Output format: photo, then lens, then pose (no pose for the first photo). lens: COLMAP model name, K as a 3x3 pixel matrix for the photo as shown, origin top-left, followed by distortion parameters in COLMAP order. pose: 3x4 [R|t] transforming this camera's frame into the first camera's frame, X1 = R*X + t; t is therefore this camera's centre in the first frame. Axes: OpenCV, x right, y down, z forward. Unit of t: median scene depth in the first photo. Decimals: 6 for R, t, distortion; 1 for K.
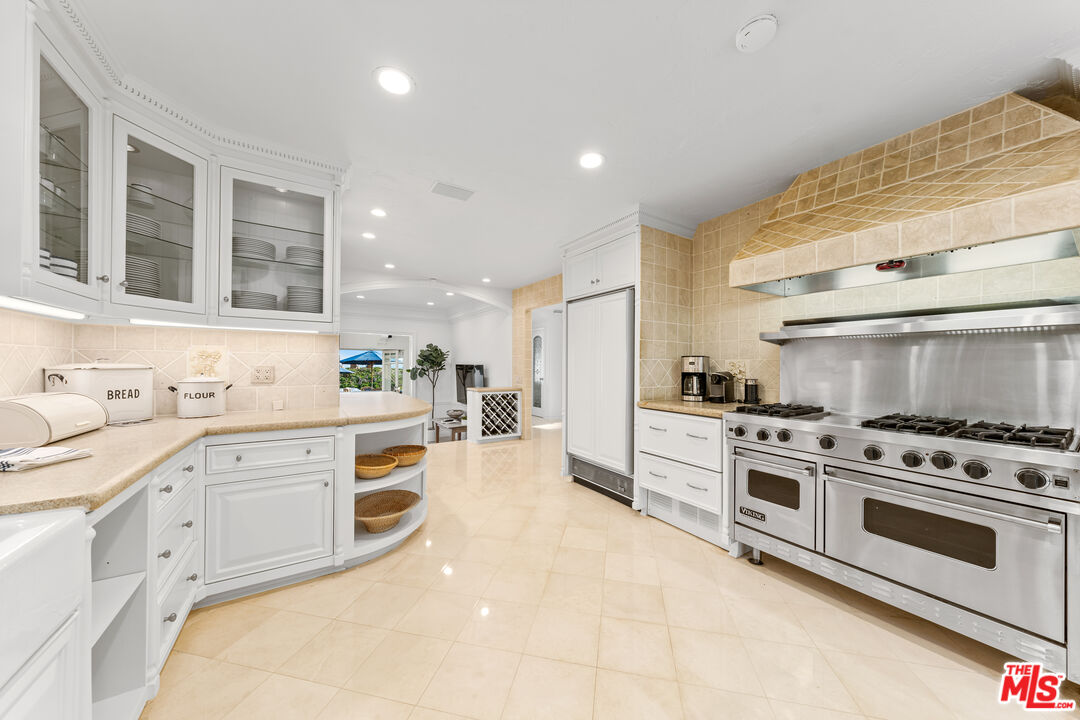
lens RADIAL K [[366.1, 0, 536.5], [0, 366.1, 363.4], [0, 0, 1]] dist [0.000022, -0.000005]
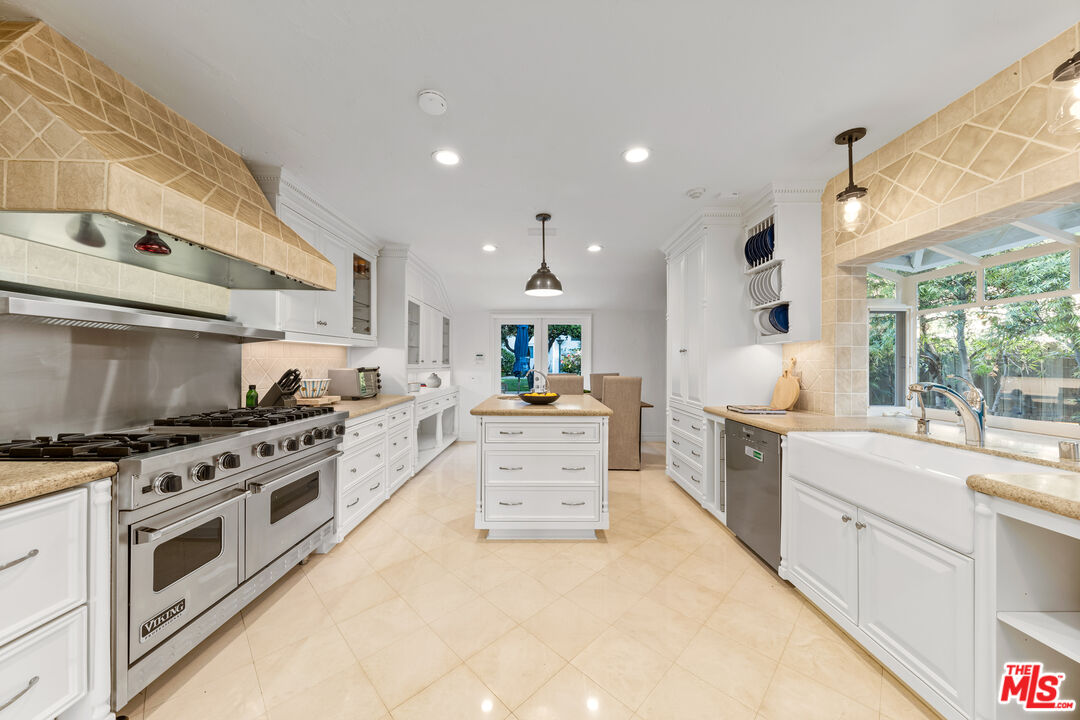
lens RADIAL K [[366.1, 0, 536.5], [0, 366.1, 363.4], [0, 0, 1]] dist [0.000022, -0.000005]
pose [[-0.844392, -0.009800, 0.535636, -0.246285], [-0.015671, 0.999857, -0.006411, -0.006823], [-0.535496, -0.013808, -0.844425, 1.241180]]
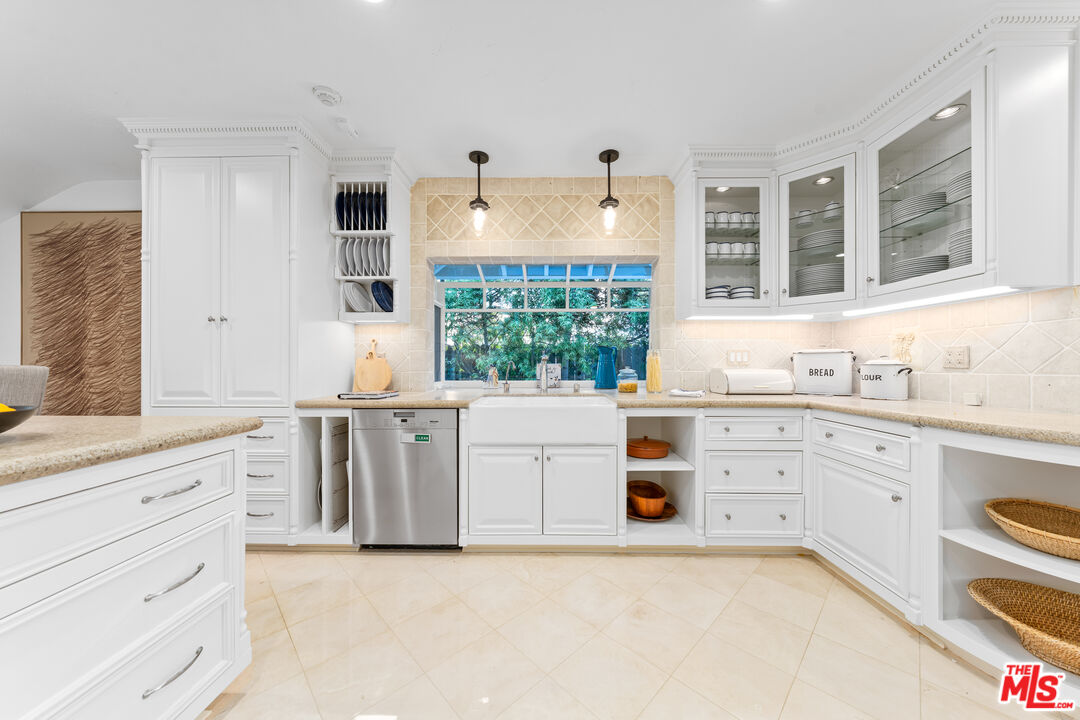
lens RADIAL K [[366.1, 0, 536.5], [0, 366.1, 363.4], [0, 0, 1]] dist [0.000022, -0.000005]
pose [[-0.535651, -0.003736, -0.844431, 0.471756], [0.006534, 0.999942, -0.008568, 0.052057], [0.844414, -0.010107, -0.535596, 0.779945]]
